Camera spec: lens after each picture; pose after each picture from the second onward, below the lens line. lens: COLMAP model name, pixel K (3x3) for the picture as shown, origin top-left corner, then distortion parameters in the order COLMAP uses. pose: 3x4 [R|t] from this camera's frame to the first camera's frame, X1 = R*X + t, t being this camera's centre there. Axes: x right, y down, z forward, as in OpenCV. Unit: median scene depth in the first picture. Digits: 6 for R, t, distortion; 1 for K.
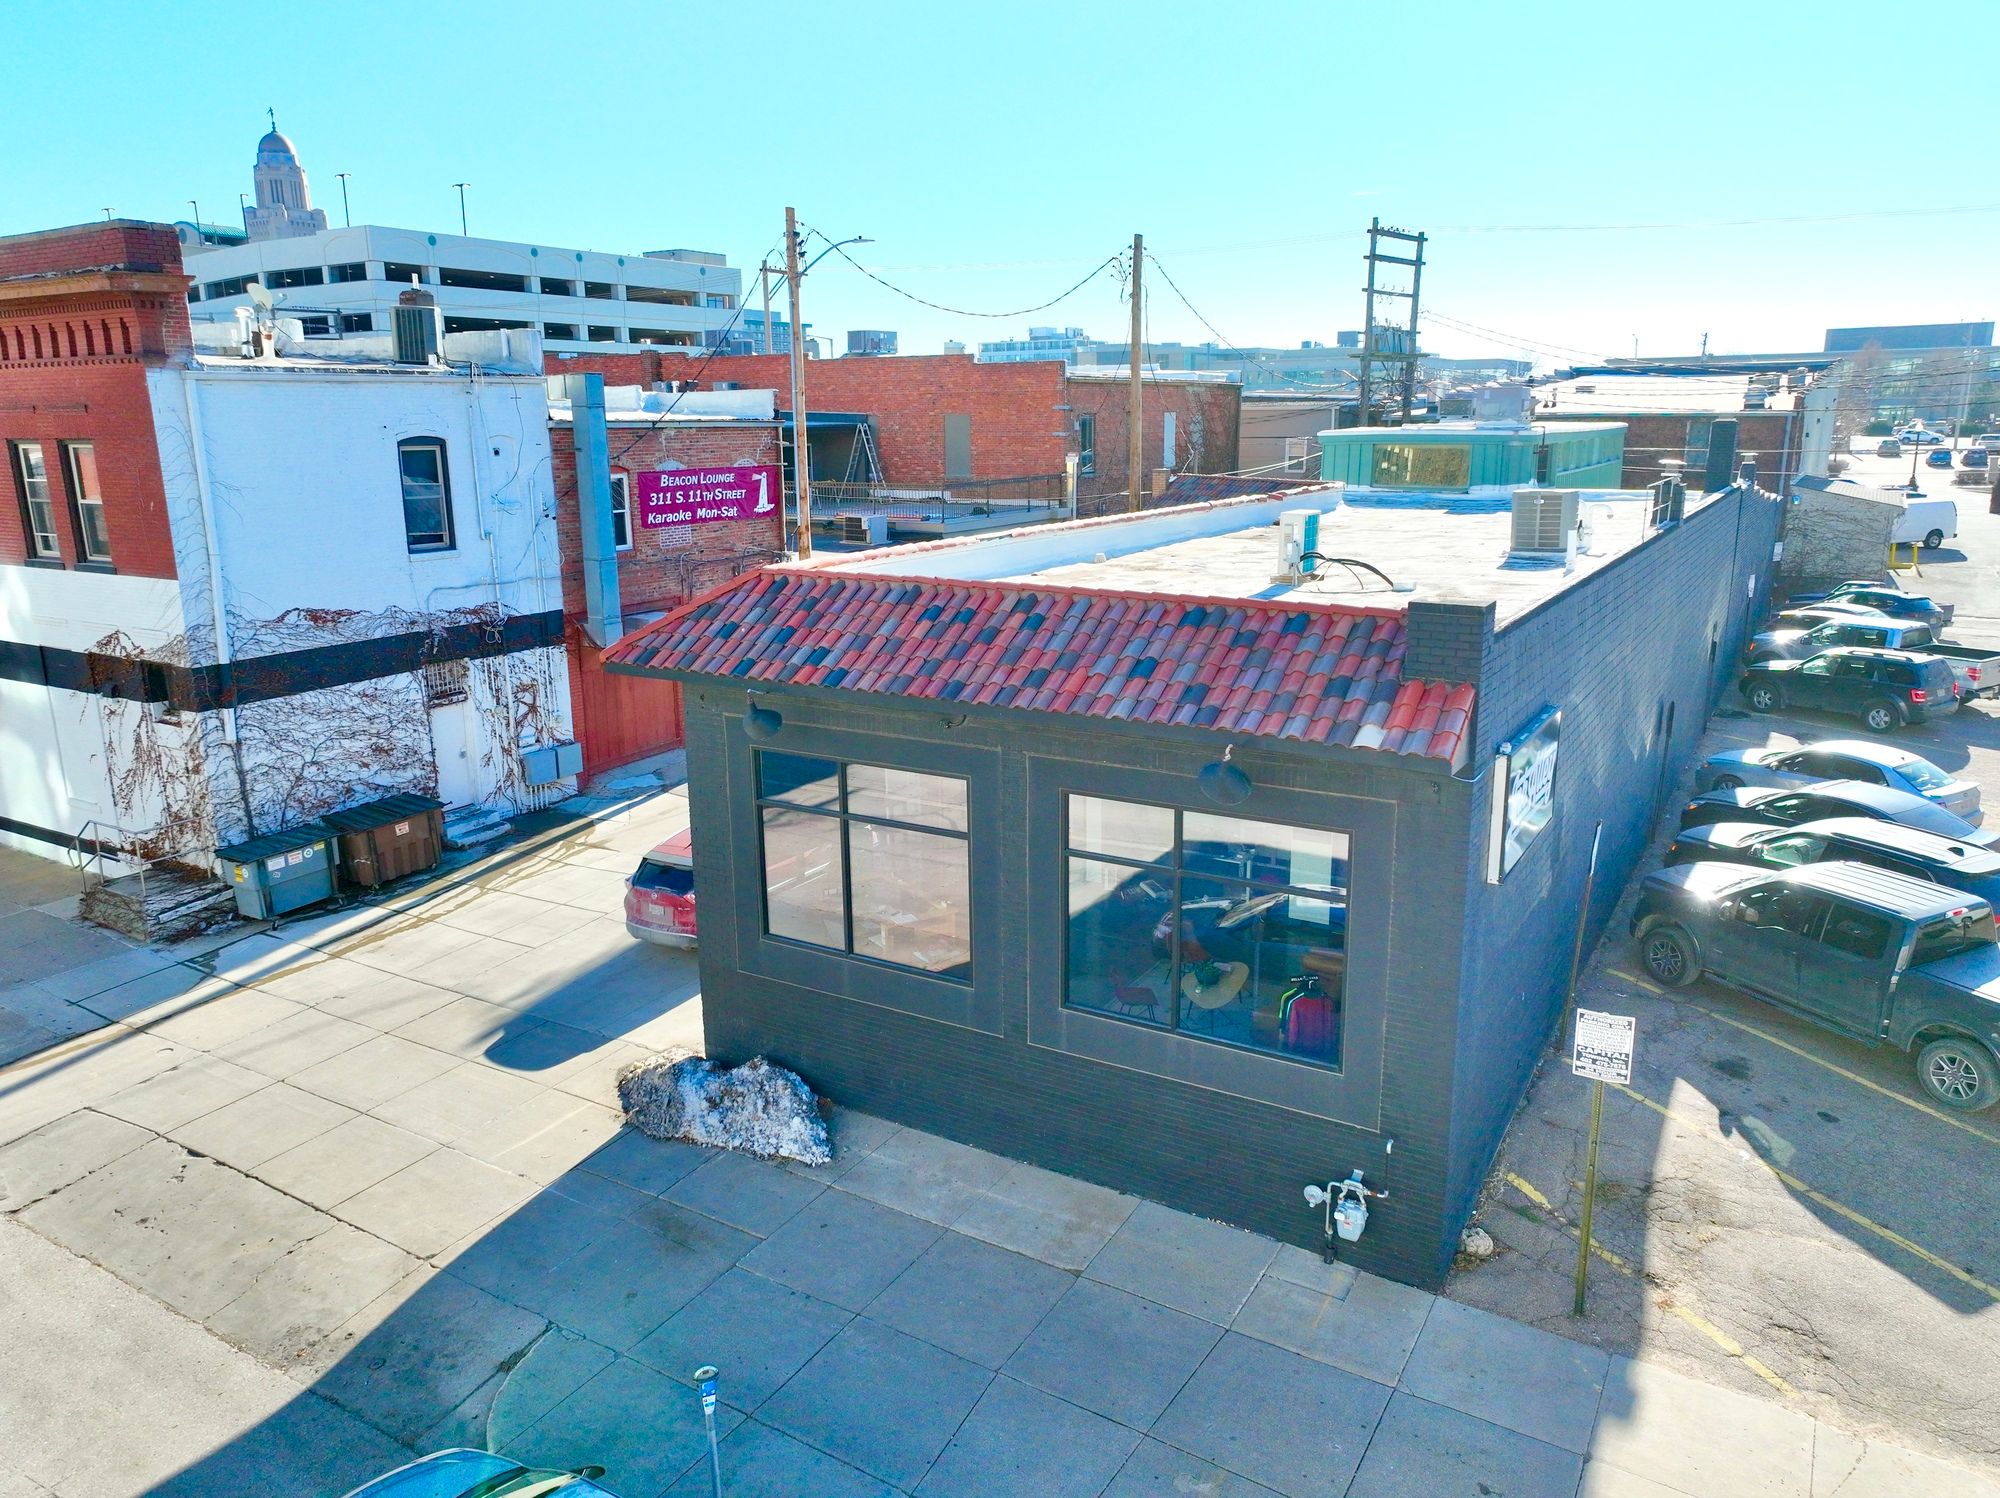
lens RADIAL K [[1382.9, 0, 996.1], [0, 1382.9, 750.1], [0, 0, 1]] dist [-0.001856, 0.002330]
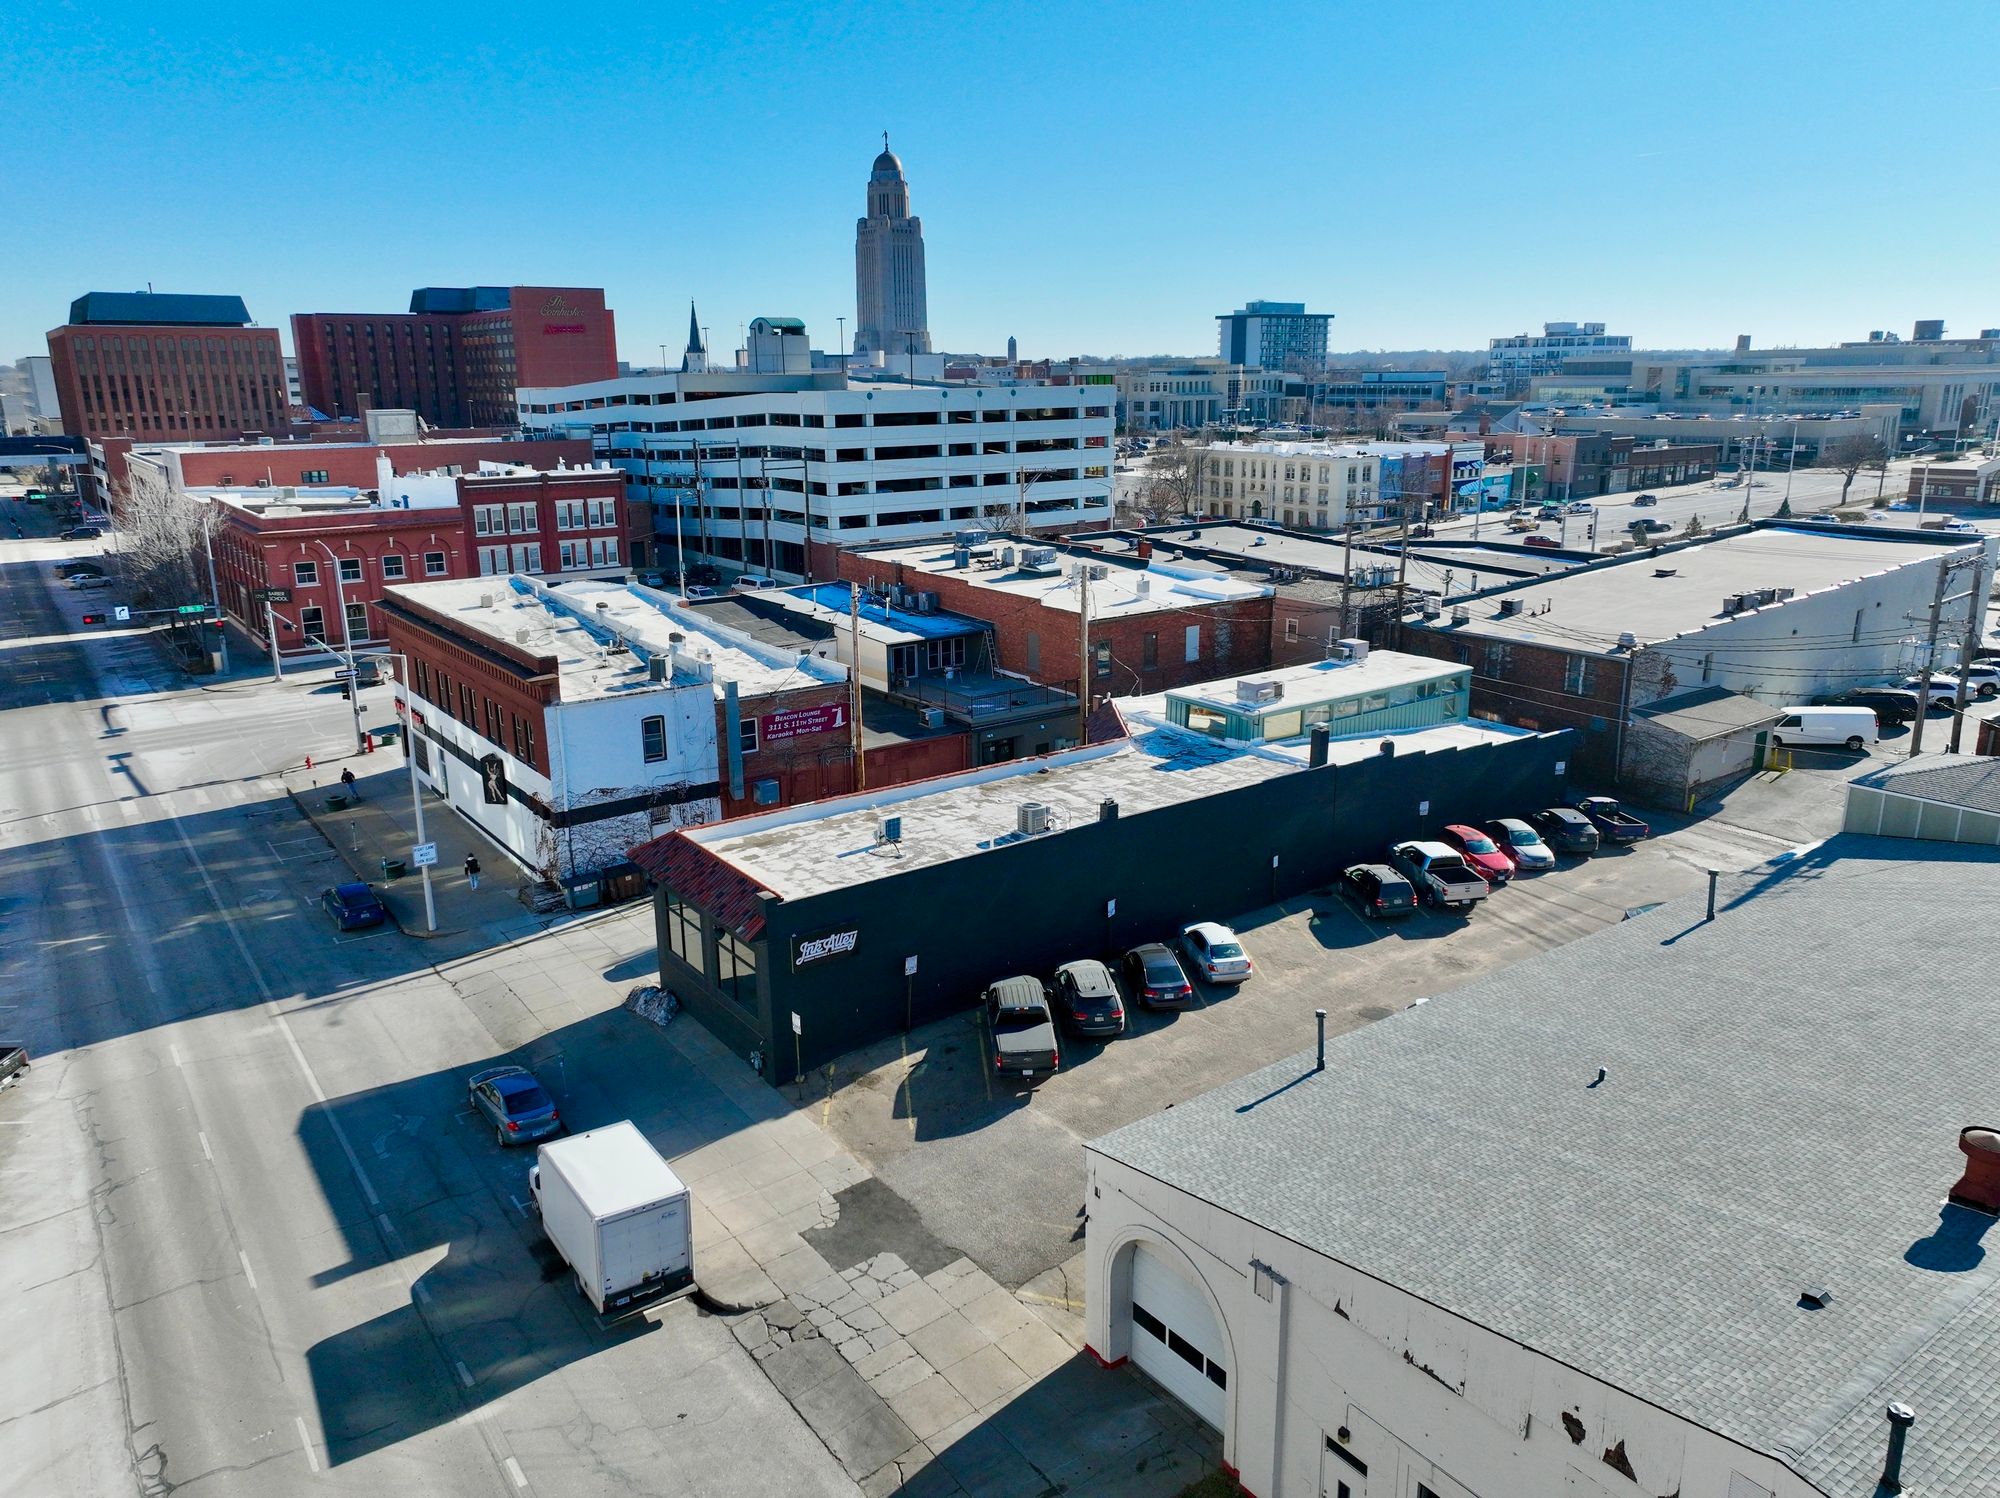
lens RADIAL K [[1382.9, 0, 1002.6], [0, 1382.9, 746.3], [0, 0, 1]] dist [-0.001856, 0.002330]
pose [[0.923459, 0.099678, -0.370525, 1.099476], [-0.087985, 0.994947, 0.048375, -0.361488], [0.373474, -0.012072, 0.927562, -1.061135]]
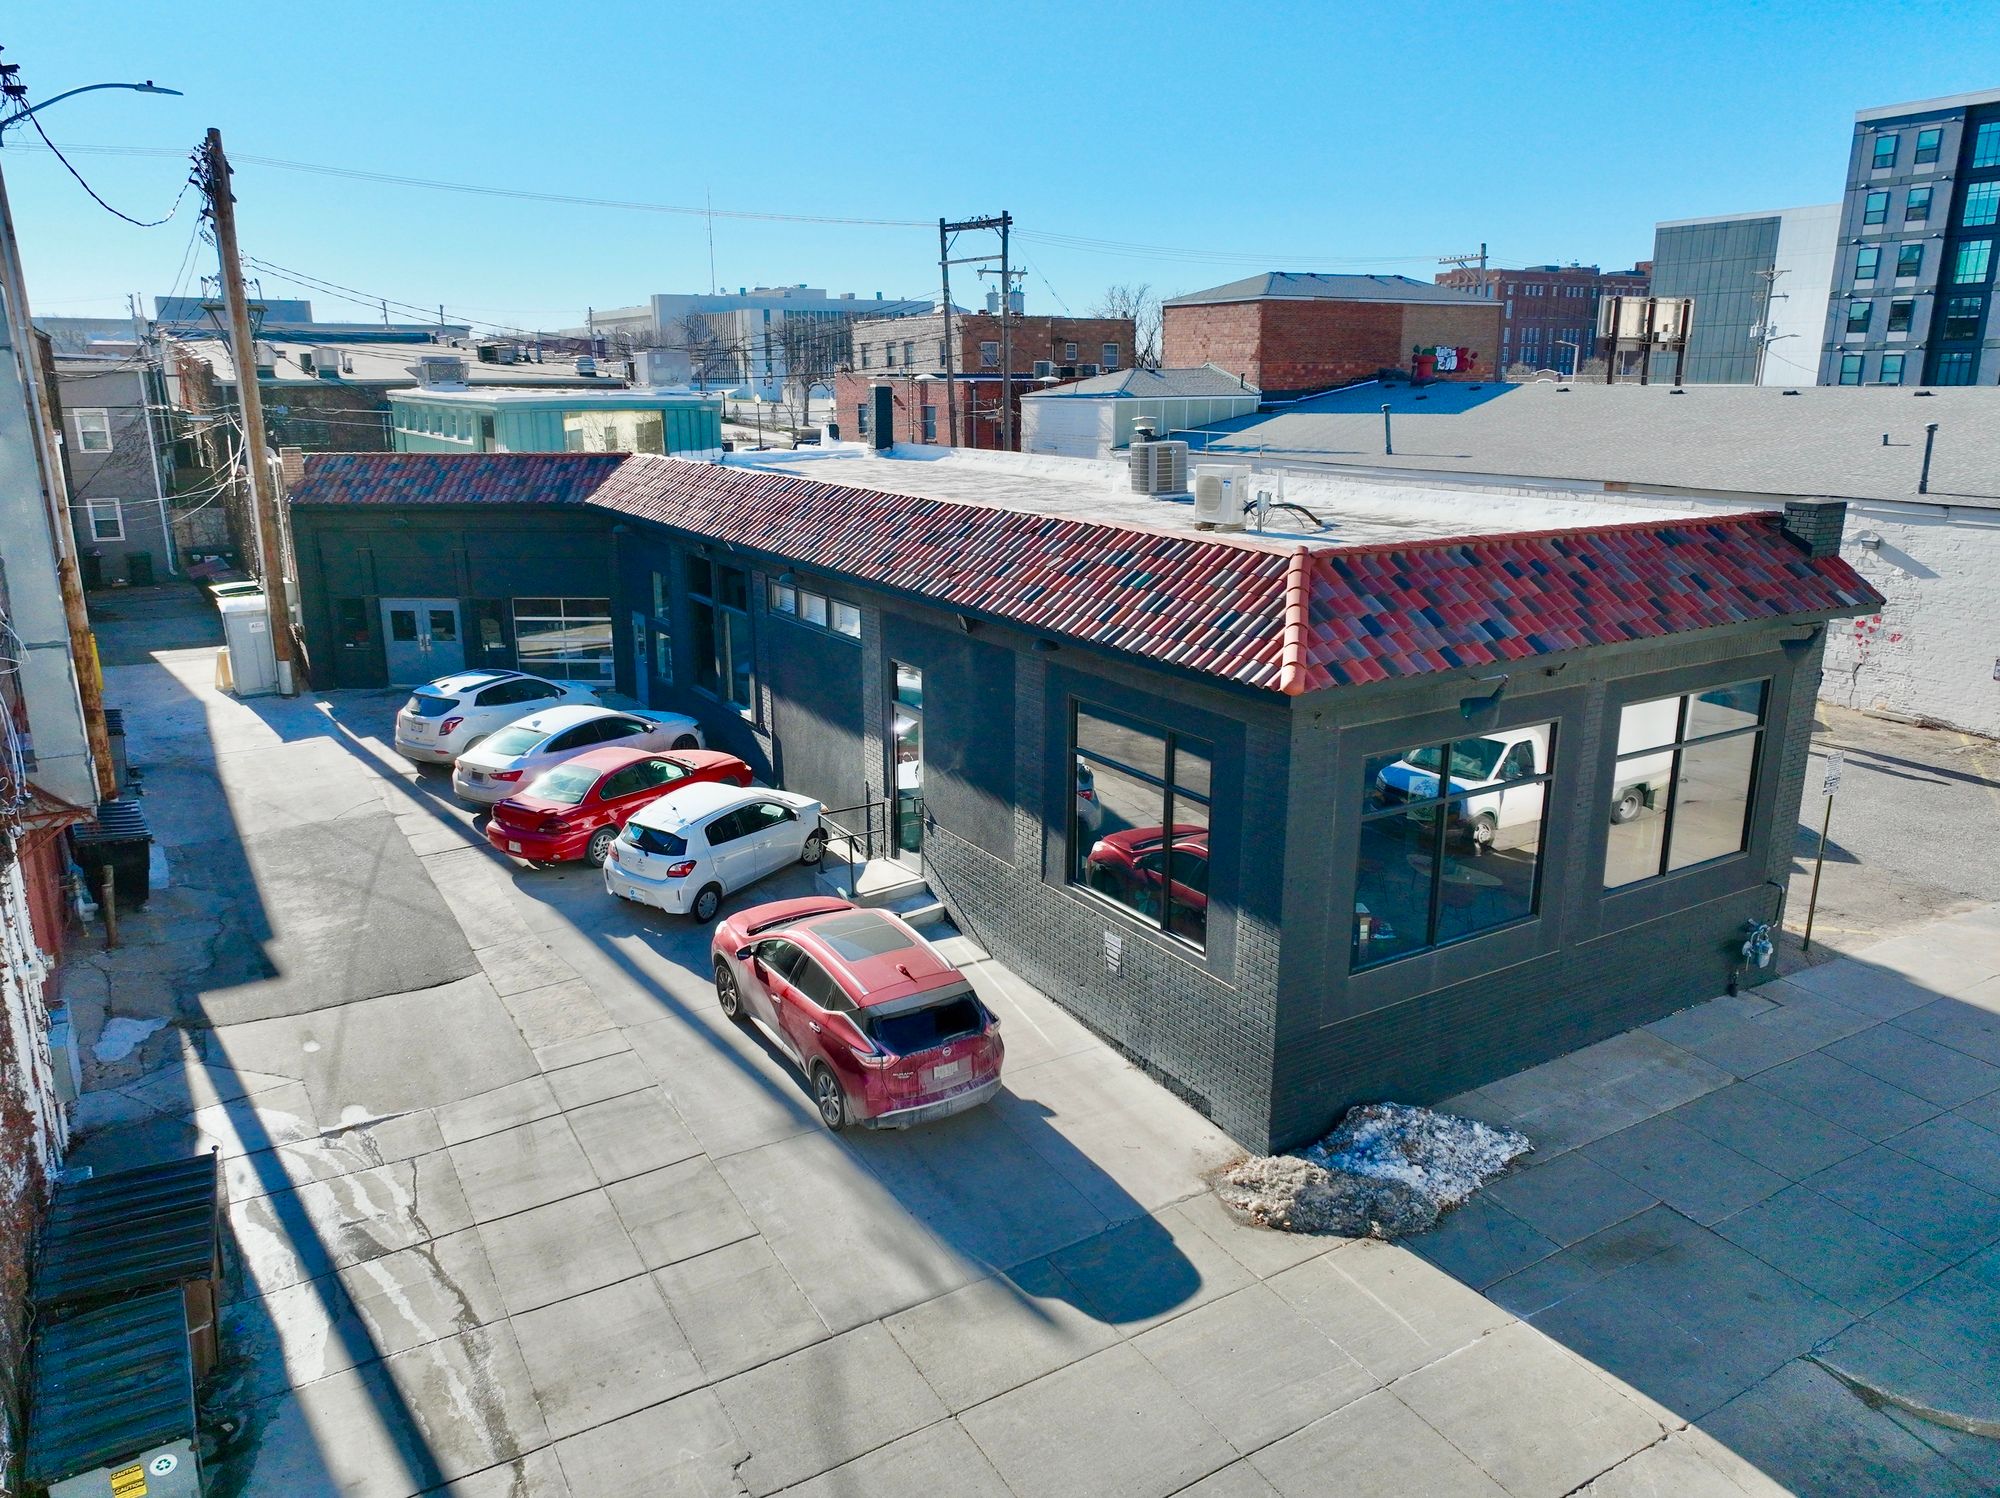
lens RADIAL K [[1382.9, 0, 997.1], [0, 1382.9, 749.3], [0, 0, 1]] dist [-0.001856, 0.002330]
pose [[0.462940, -0.219216, 0.858854, -0.687787], [0.203405, 0.969352, 0.137780, -0.115935], [-0.862736, 0.110911, 0.493341, 0.519749]]
